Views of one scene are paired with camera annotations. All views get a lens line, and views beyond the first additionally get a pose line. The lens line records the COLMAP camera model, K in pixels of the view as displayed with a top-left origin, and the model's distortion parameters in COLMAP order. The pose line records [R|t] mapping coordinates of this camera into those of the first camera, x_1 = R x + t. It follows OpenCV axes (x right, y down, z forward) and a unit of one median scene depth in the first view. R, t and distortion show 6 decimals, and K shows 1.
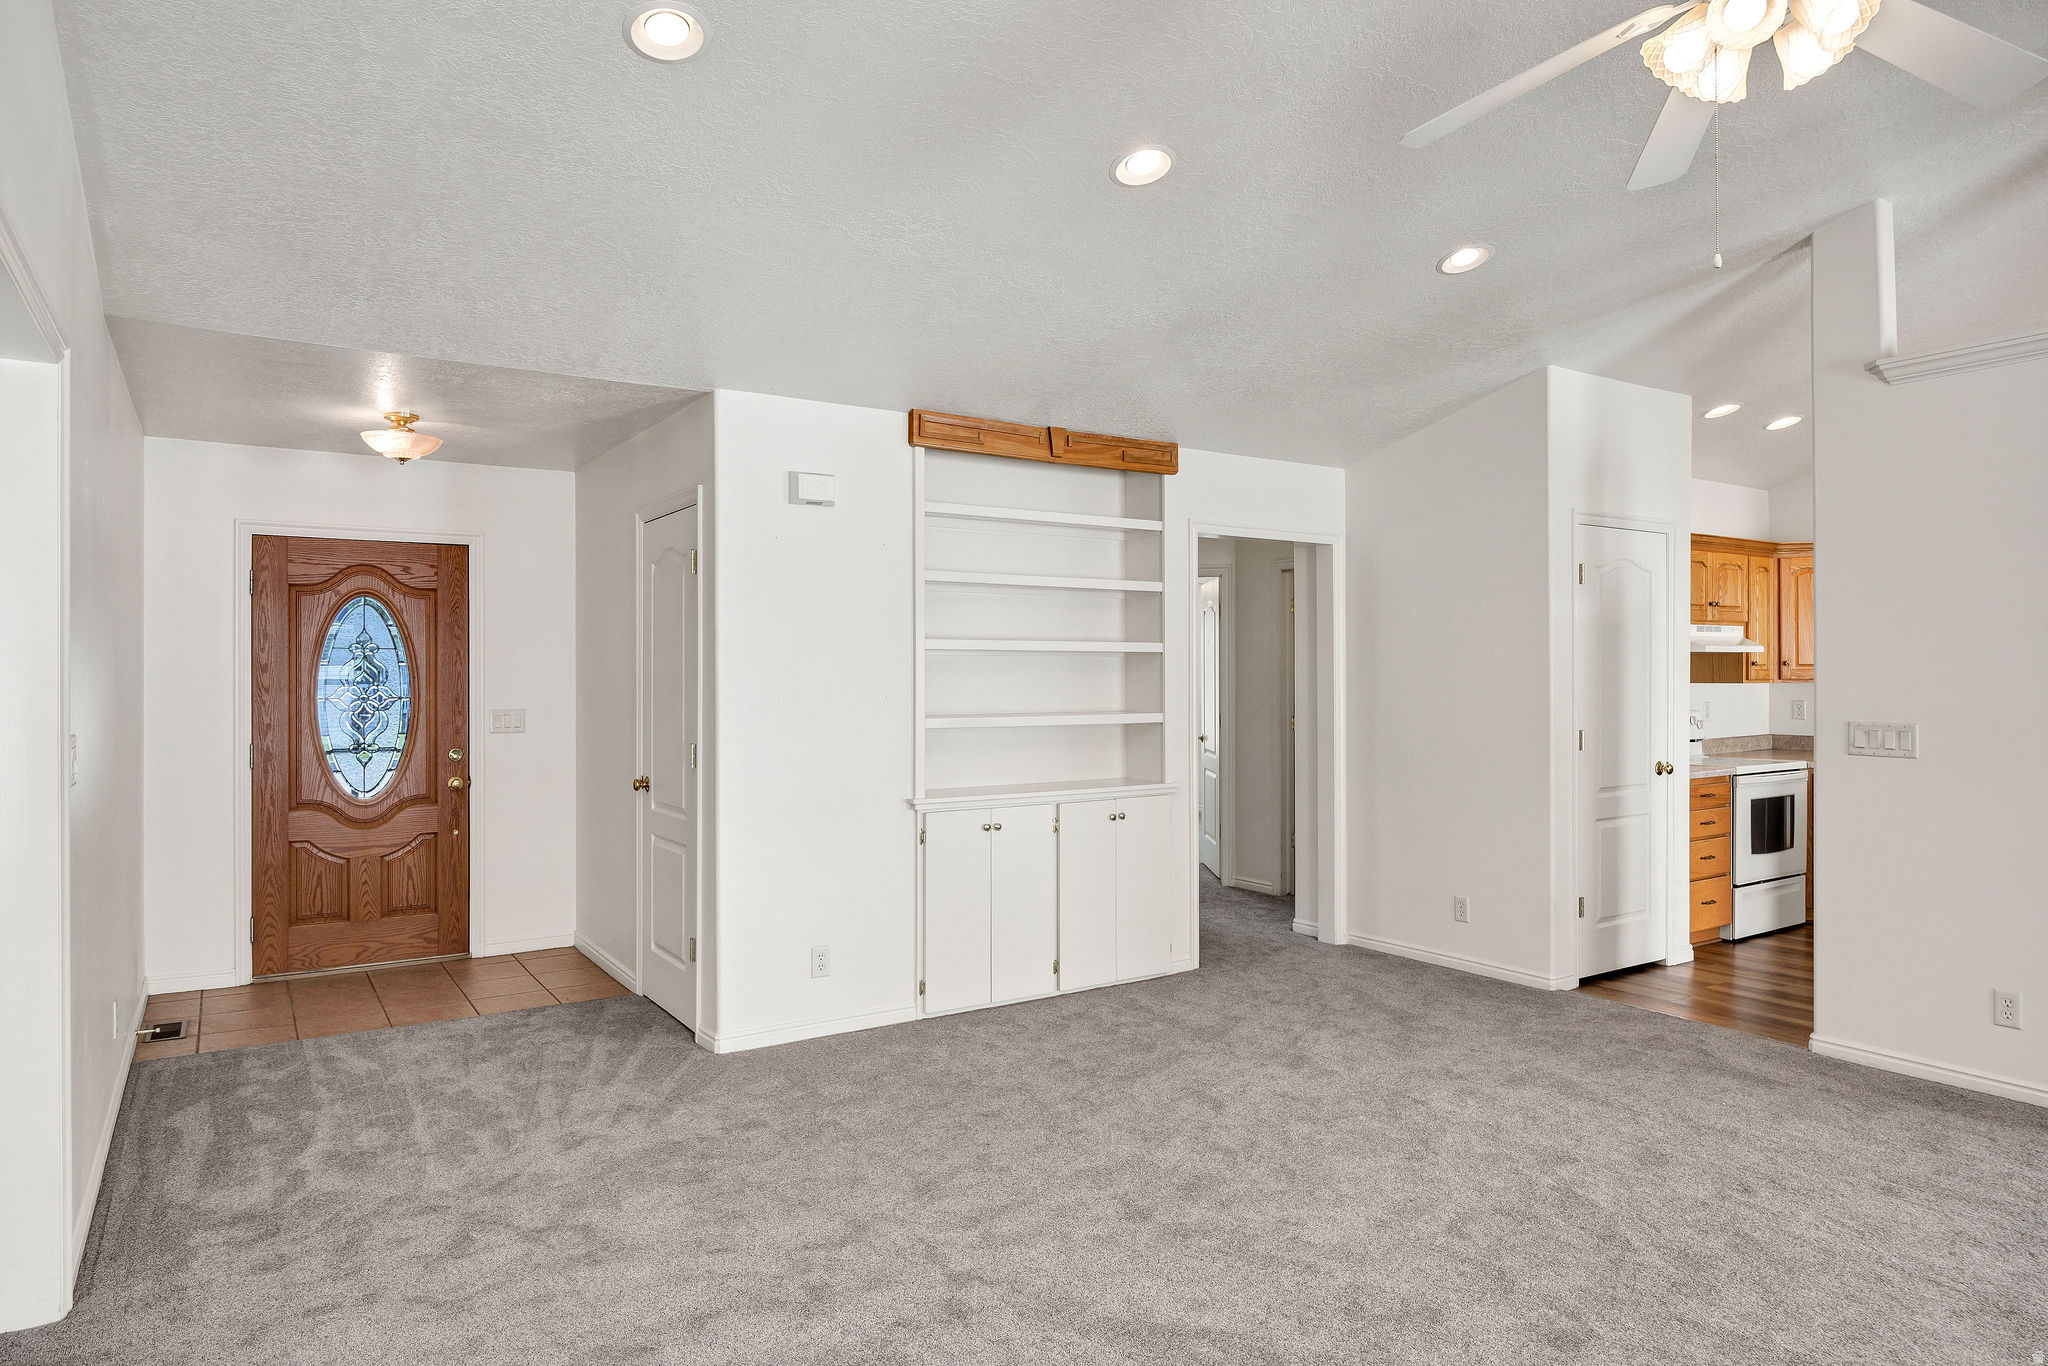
lens RADIAL K [[1200.6, 0, 1024.0], [0, 1200.6, 683.0], [0, 0, 1]] dist [0.002380, 0.000522]
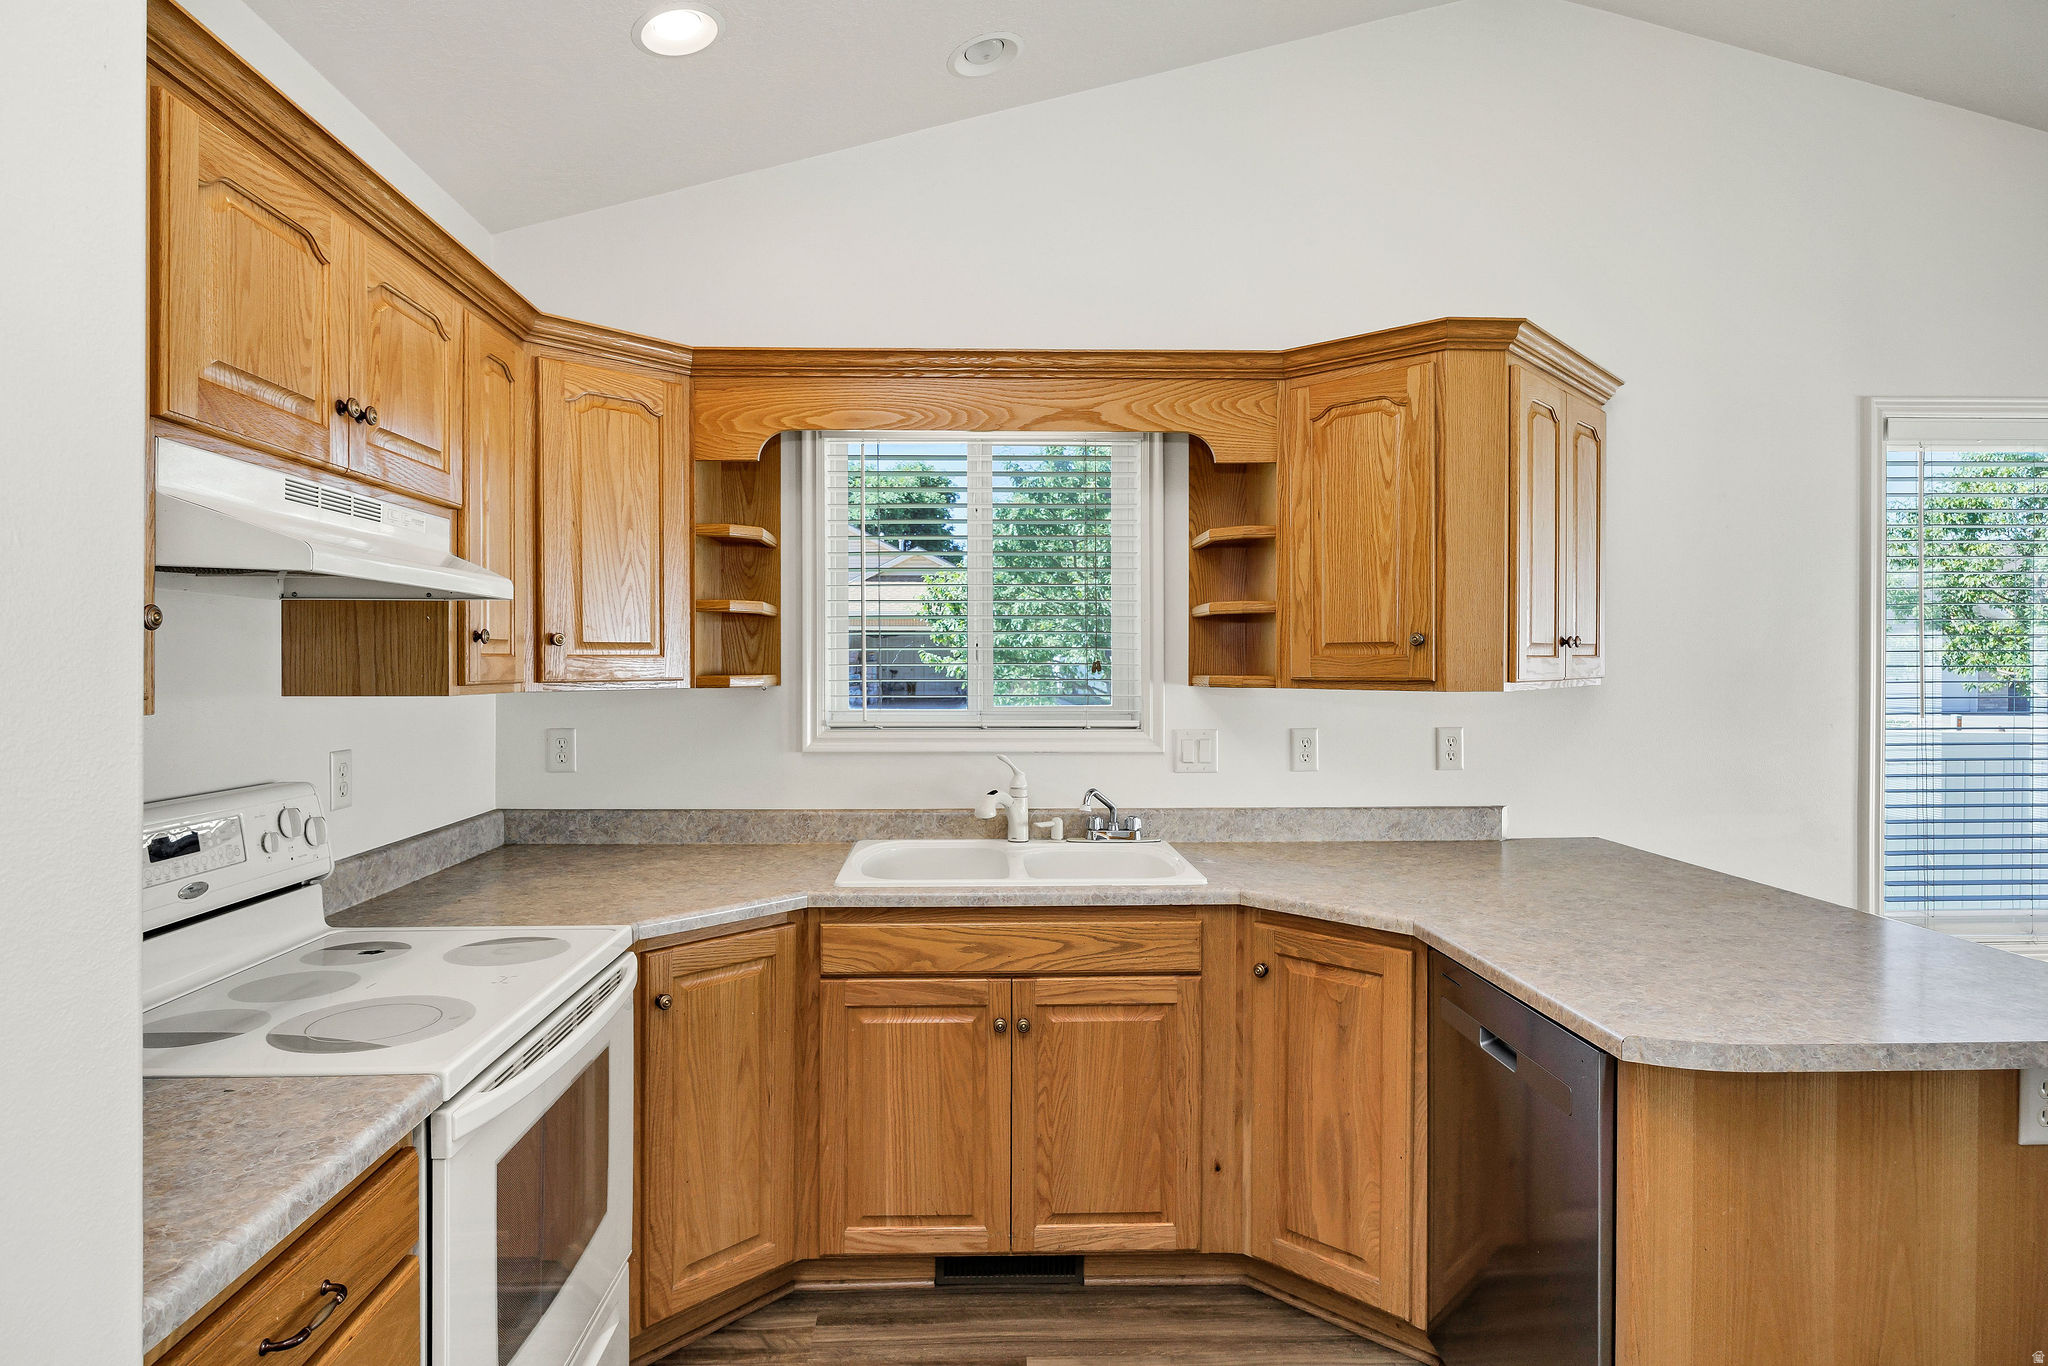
lens RADIAL K [[1158.8, 0, 1024.0], [0, 1158.8, 683.0], [0, 0, 1]] dist [0.000672, 0.000028]
pose [[0.518295, -0.005804, 0.855182, 0.407157], [0.001021, 0.999980, 0.006168, -0.004886], [-0.855202, -0.002324, 0.518290, 0.697628]]
